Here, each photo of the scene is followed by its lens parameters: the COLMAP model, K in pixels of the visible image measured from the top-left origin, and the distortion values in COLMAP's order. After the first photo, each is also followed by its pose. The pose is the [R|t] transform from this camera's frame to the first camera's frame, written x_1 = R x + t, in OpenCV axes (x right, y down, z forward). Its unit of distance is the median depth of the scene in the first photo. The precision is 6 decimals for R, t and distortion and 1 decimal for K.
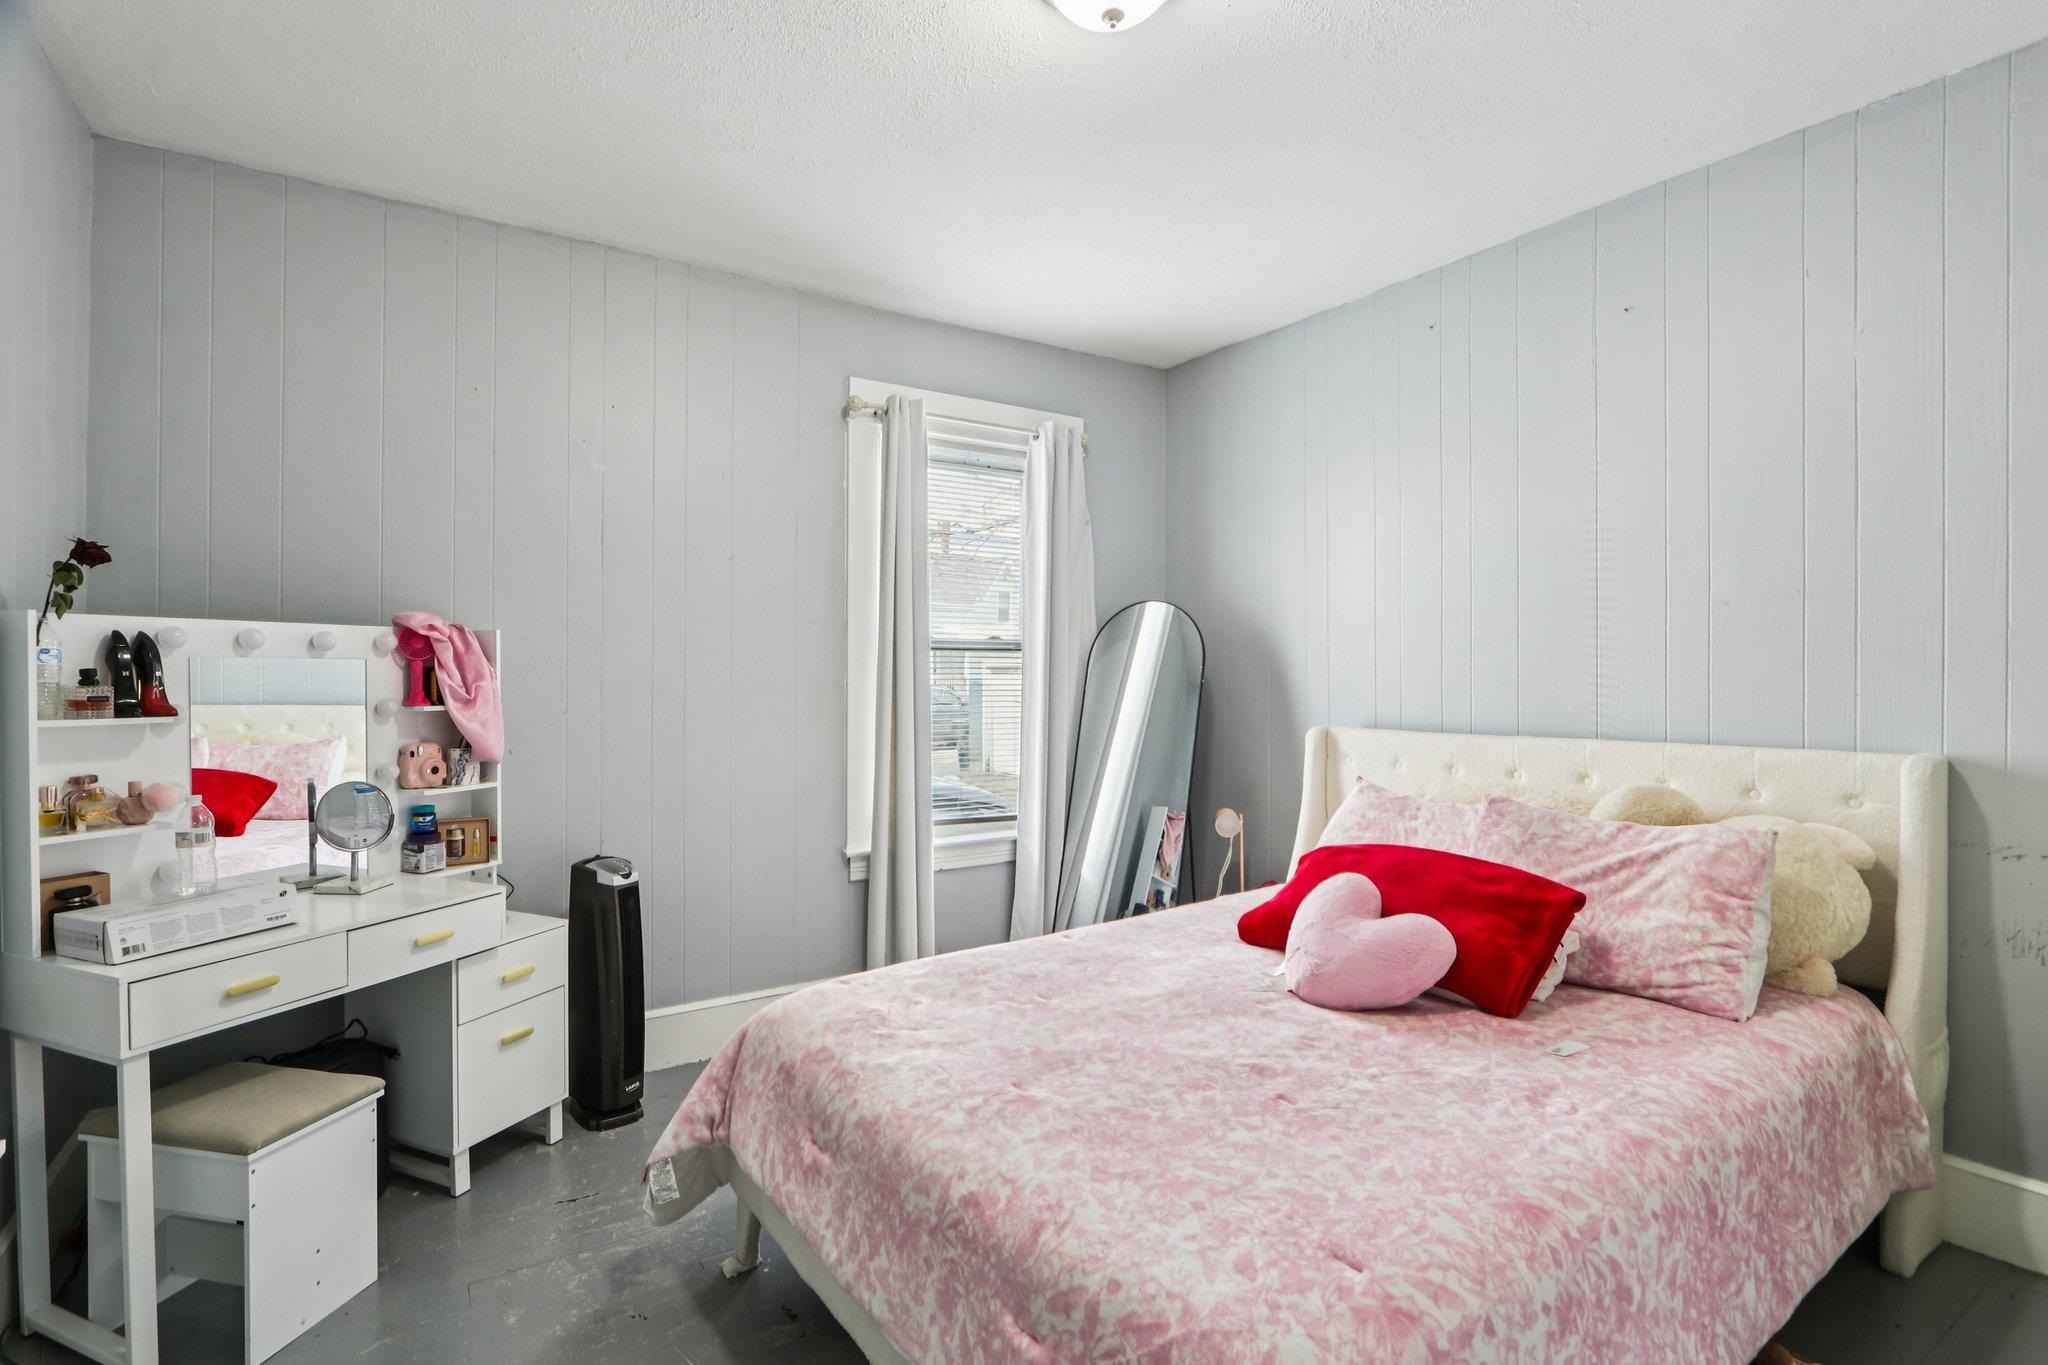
lens RADIAL K [[968.8, 0, 1028.5], [0, 968.8, 681.5], [0, 0, 1]] dist [-0.015105, 0.001978]
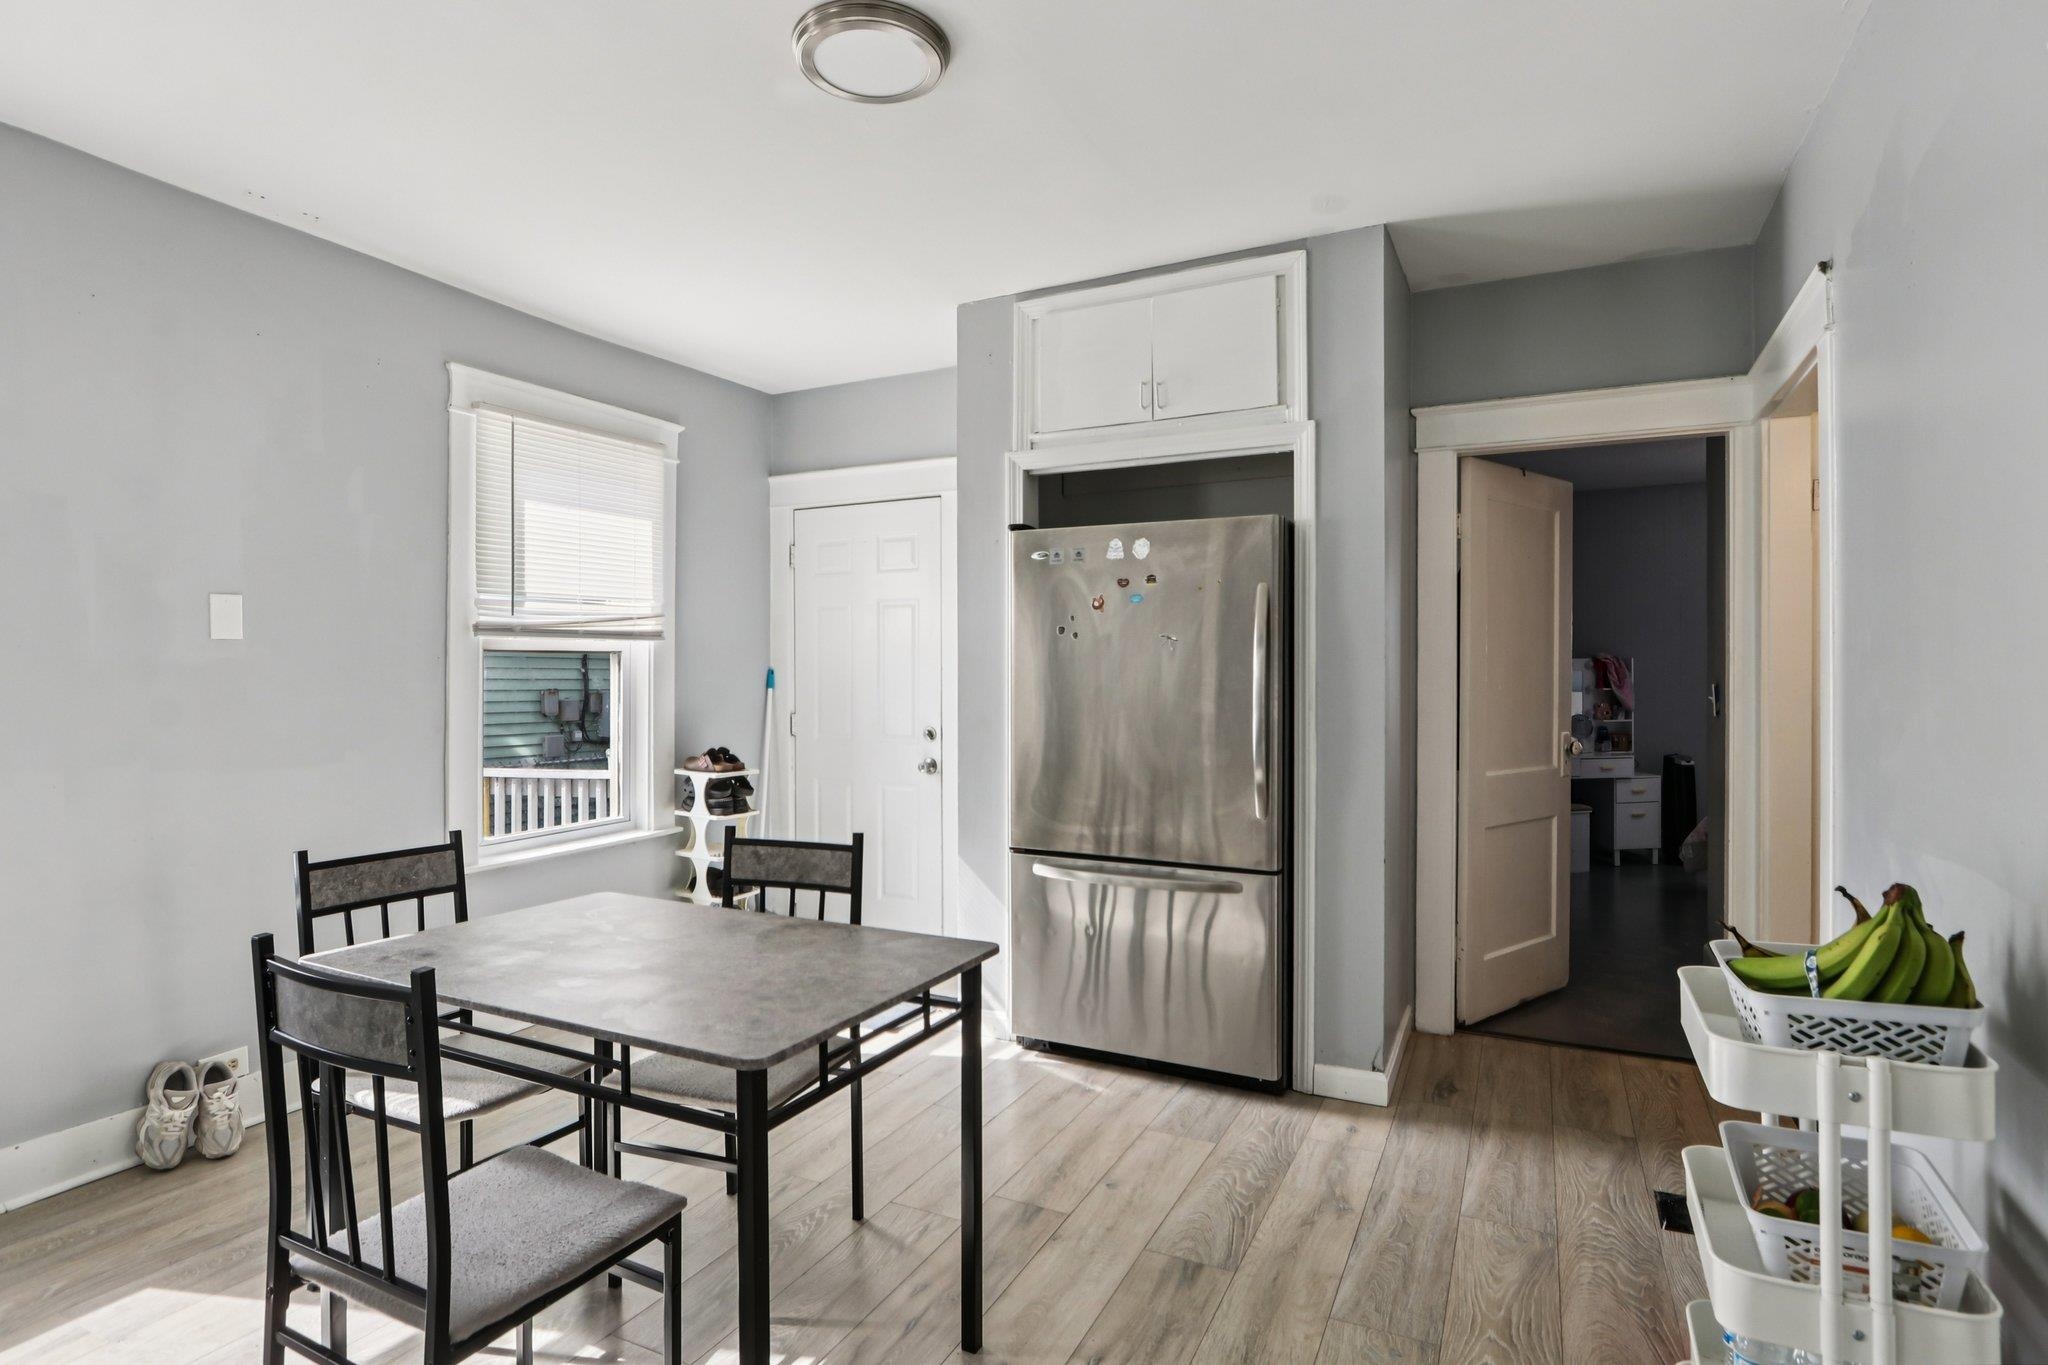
lens RADIAL K [[1015.4, 0, 1025.0], [0, 1015.4, 684.8], [0, 0, 1]] dist [0.000720, -0.000373]
pose [[0.491087, 0.003298, -0.871104, 1.010920], [-0.001503, 0.999995, 0.002939, 0.010107], [0.871109, -0.000134, 0.491089, -1.735012]]
